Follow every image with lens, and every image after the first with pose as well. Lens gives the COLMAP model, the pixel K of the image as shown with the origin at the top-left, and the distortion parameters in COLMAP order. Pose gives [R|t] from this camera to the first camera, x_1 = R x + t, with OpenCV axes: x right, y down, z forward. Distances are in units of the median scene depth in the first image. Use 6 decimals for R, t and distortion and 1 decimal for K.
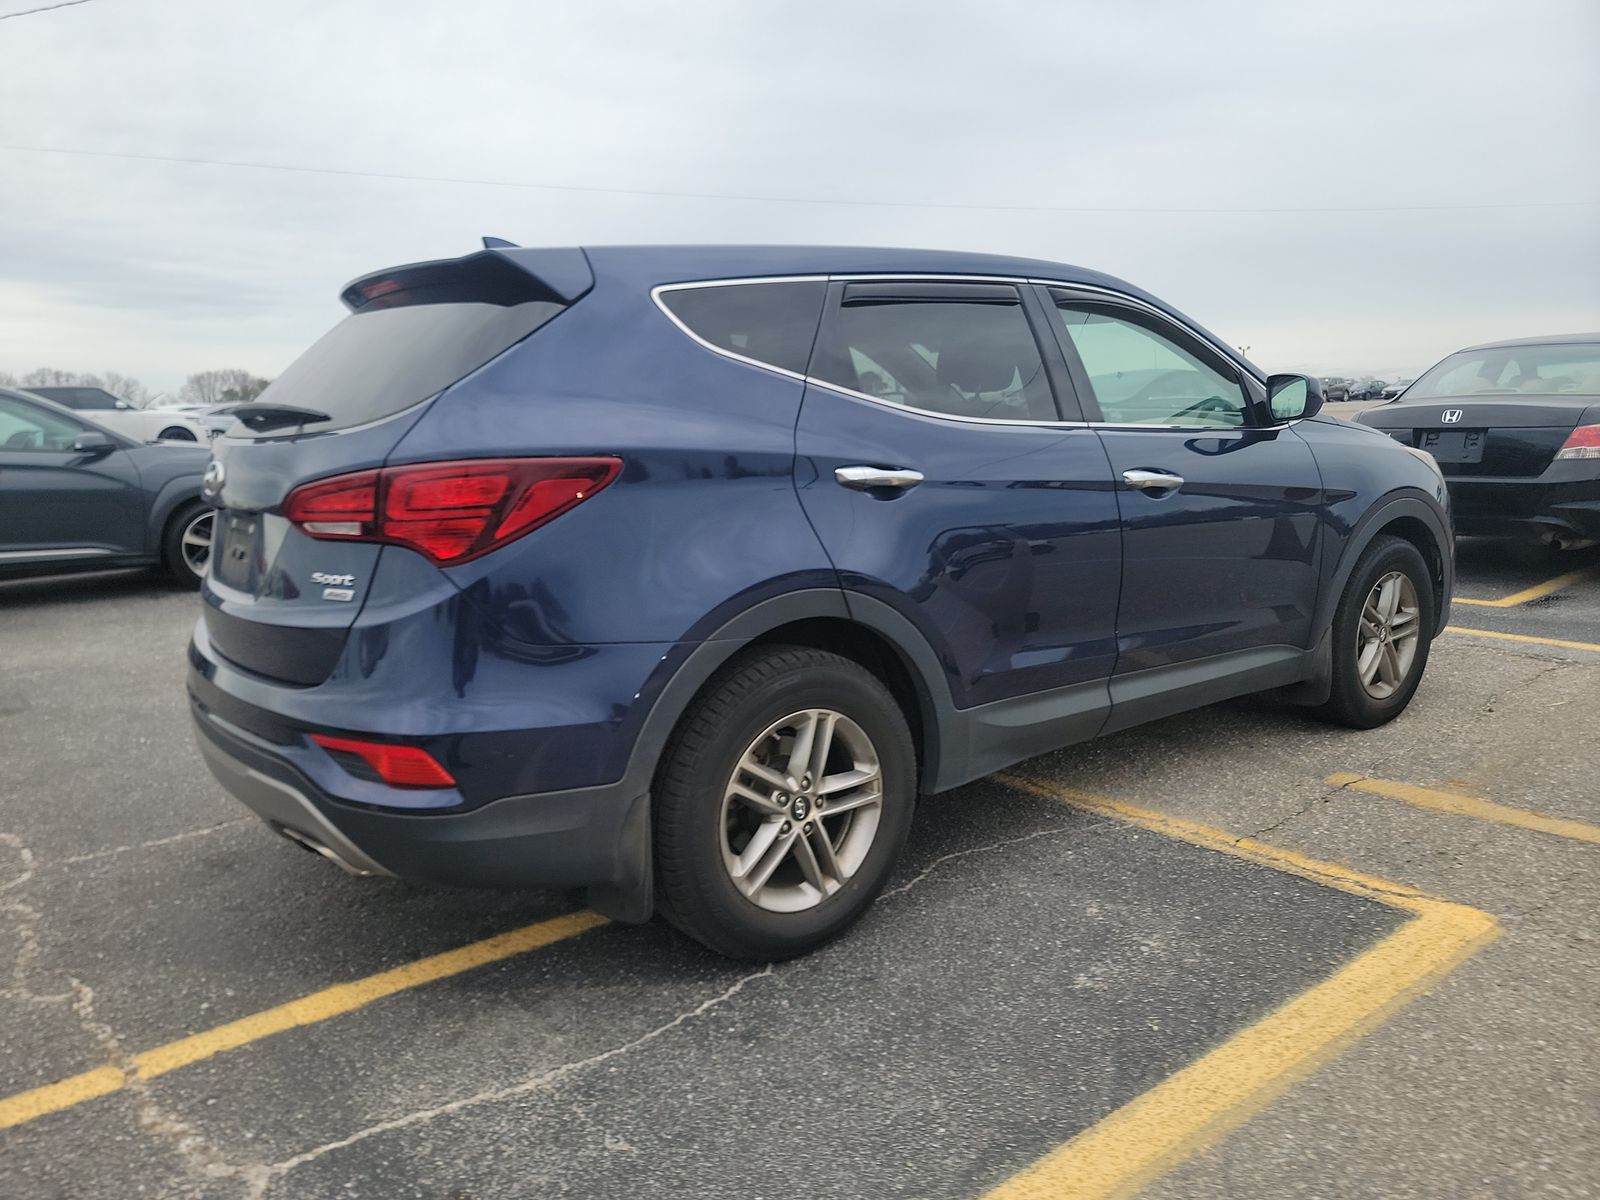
lens RADIAL K [[1103.2, 0, 790.5], [0, 1103.2, 607.9], [0, 0, 1]] dist [0.047623, -0.030993]
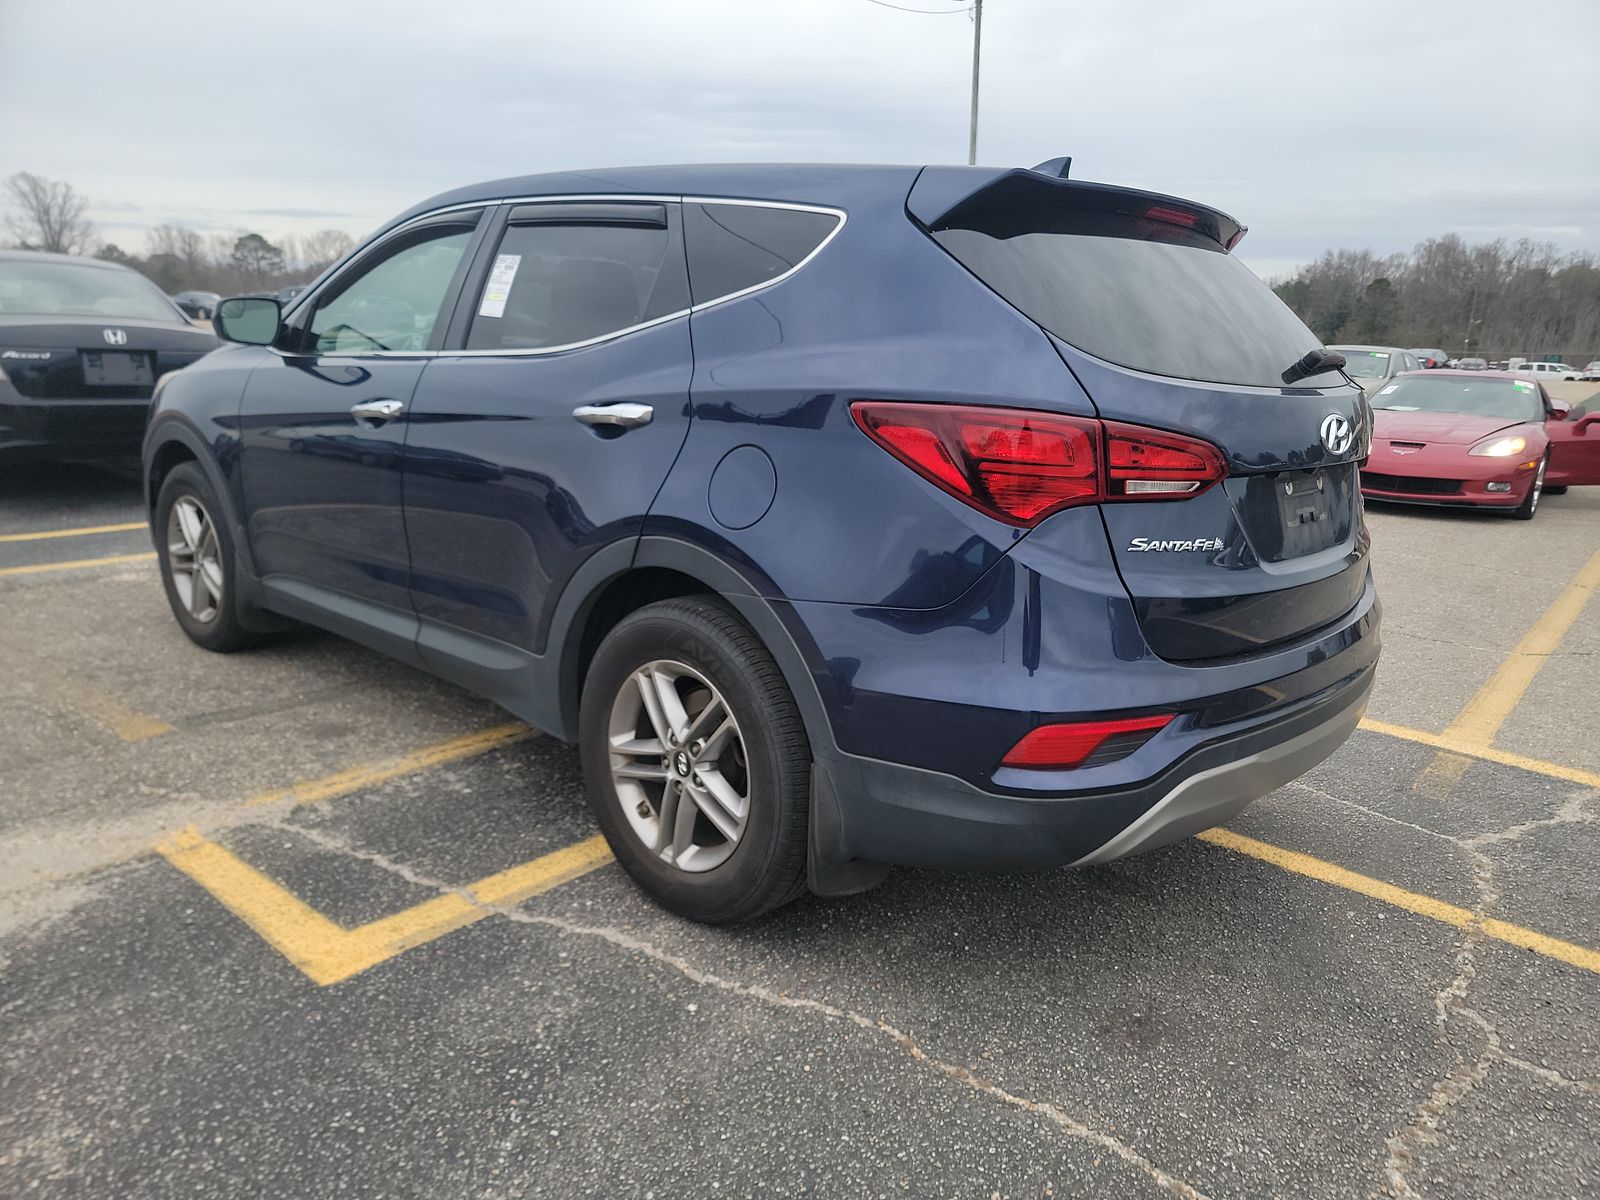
lens RADIAL K [[1103.2, 0, 790.5], [0, 1103.2, 607.9], [0, 0, 1]] dist [0.047623, -0.030993]
pose [[-0.165099, -0.214097, 0.962759, -1.524483], [0.134493, 0.962149, 0.237025, -0.289303], [-0.977064, 0.168617, -0.130055, 1.785481]]
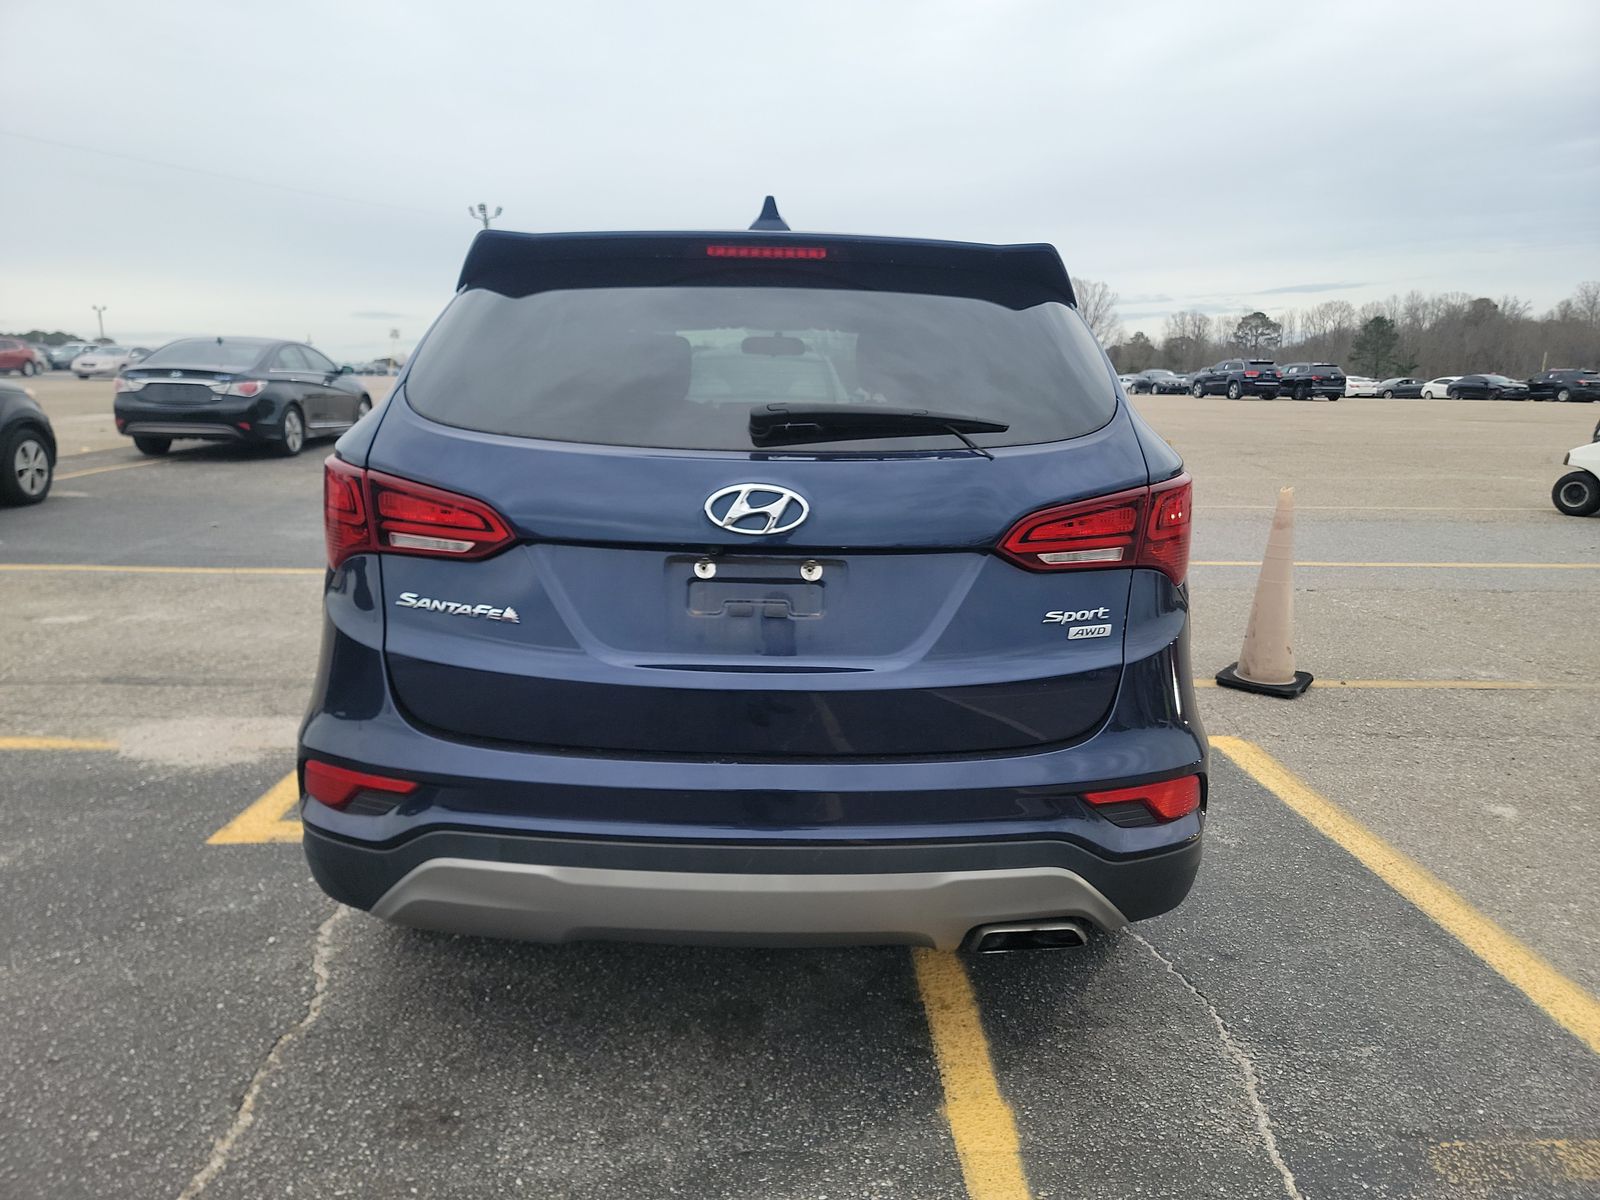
lens RADIAL K [[1103.2, 0, 790.5], [0, 1103.2, 607.9], [0, 0, 1]] dist [0.047623, -0.030993]
pose [[0.608965, -0.123335, 0.783550, -1.201467], [0.105489, 0.991655, 0.074108, -0.117087], [-0.786151, 0.037527, 0.616894, 0.628559]]
